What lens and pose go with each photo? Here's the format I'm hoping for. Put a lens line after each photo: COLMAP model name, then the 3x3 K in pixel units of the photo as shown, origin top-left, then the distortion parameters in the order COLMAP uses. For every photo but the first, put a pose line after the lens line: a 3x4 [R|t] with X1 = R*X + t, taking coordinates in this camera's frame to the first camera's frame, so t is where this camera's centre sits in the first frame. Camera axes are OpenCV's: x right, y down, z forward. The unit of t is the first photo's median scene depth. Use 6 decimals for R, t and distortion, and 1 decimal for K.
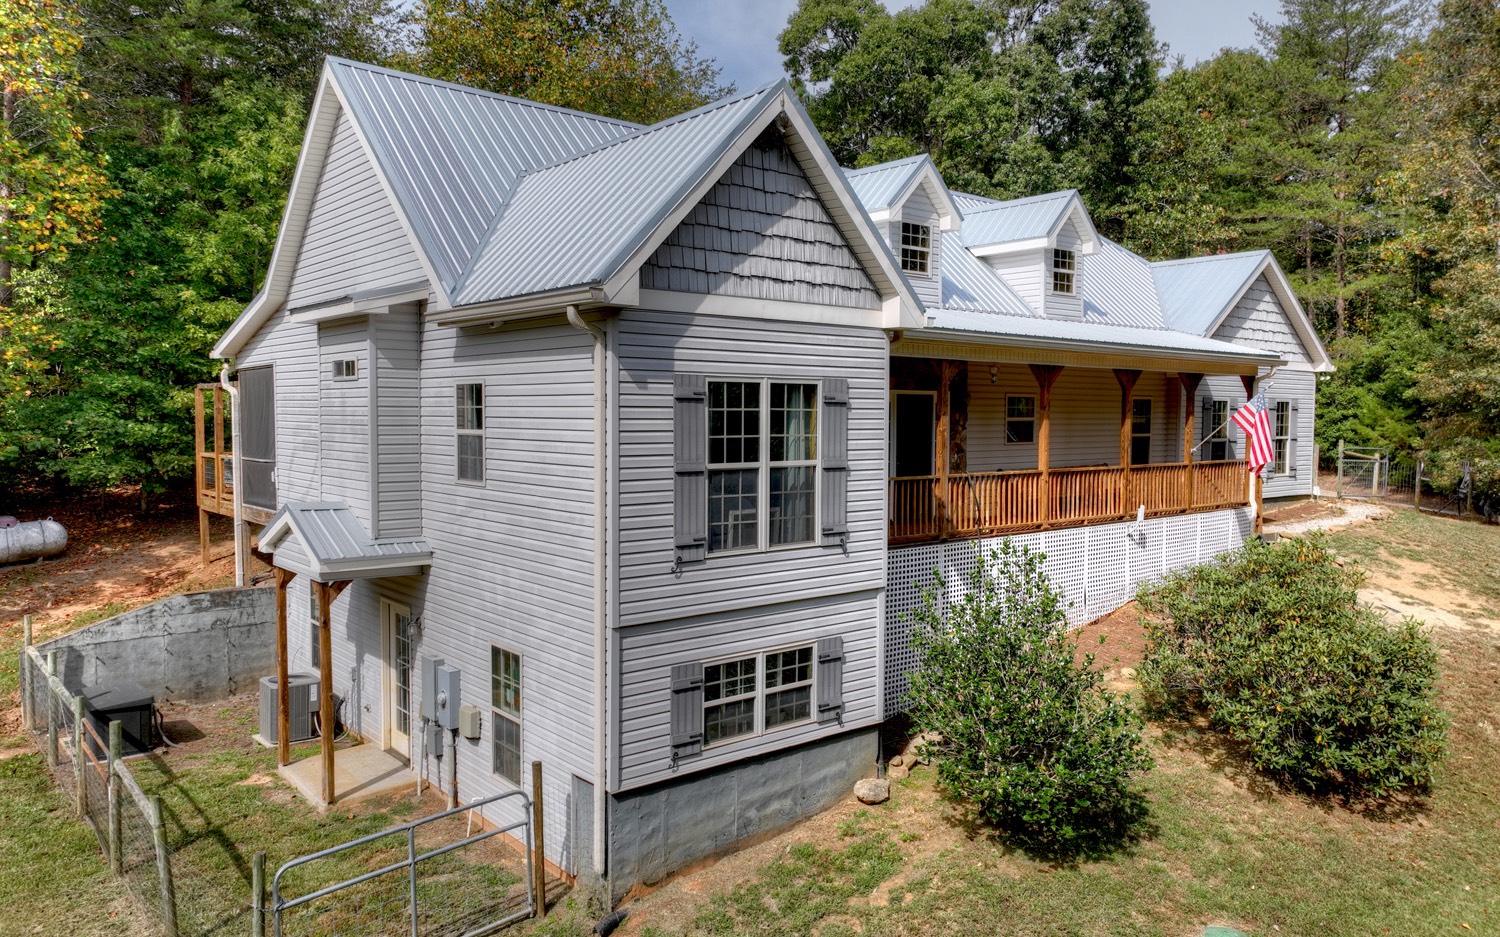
lens RADIAL K [[1050.0, 0, 754.3], [0, 1050.0, 469.4], [0, 0, 1]] dist [0.006963, 0.005260]
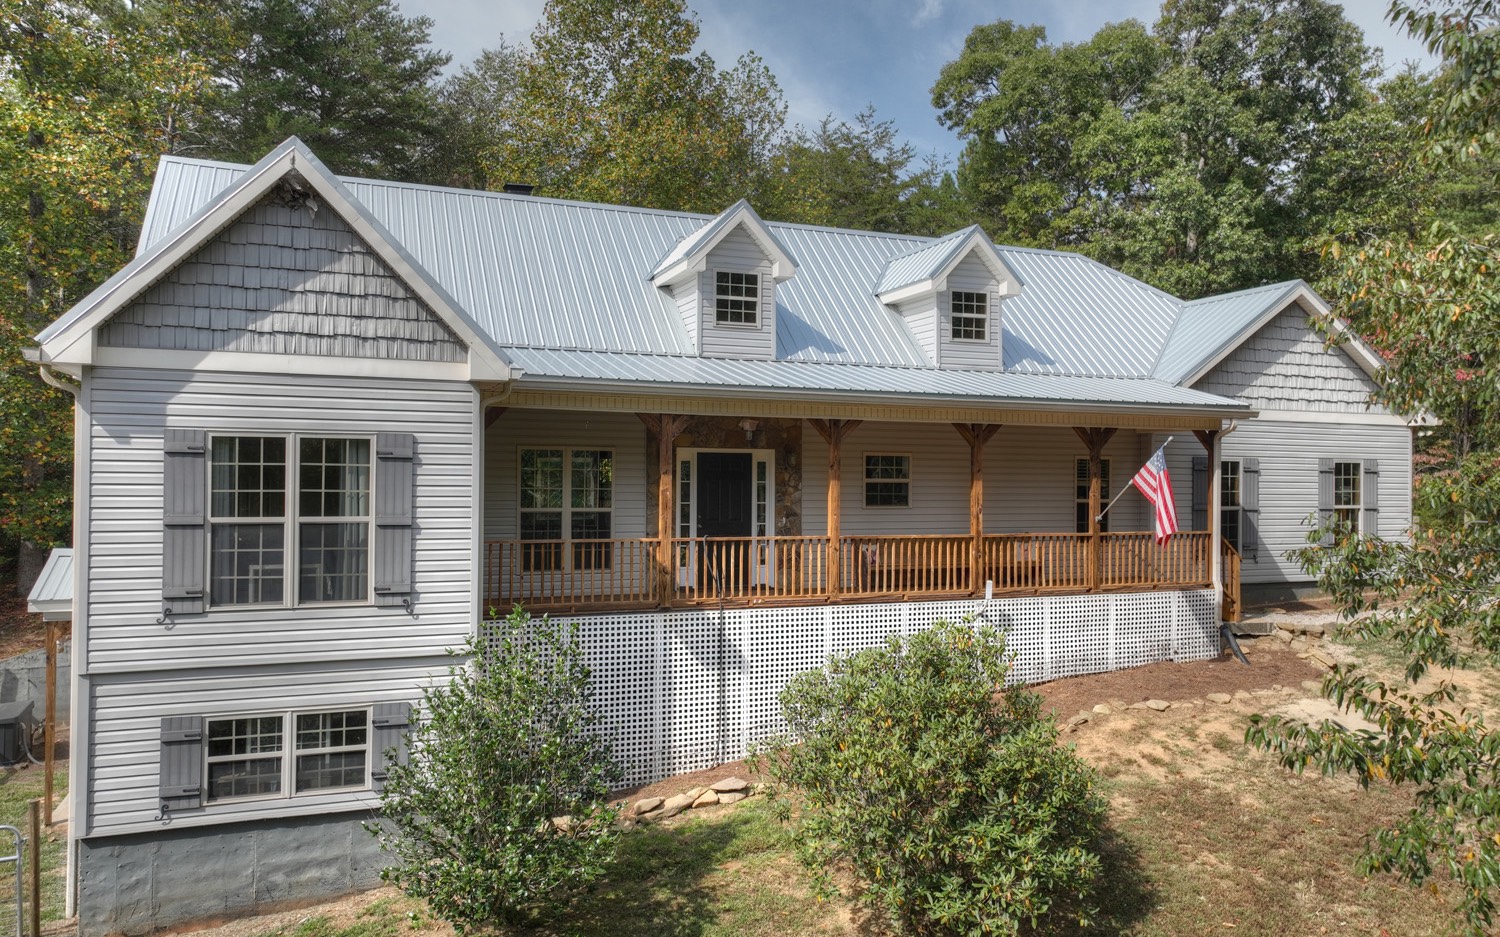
lens RADIAL K [[1050.0, 0, 754.3], [0, 1050.0, 469.4], [0, 0, 1]] dist [0.006963, 0.005260]
pose [[0.948686, 0.002570, -0.316210, 0.712259], [-0.022171, 0.998047, -0.058407, -0.003661], [0.315442, 0.062421, 0.946890, 0.187297]]
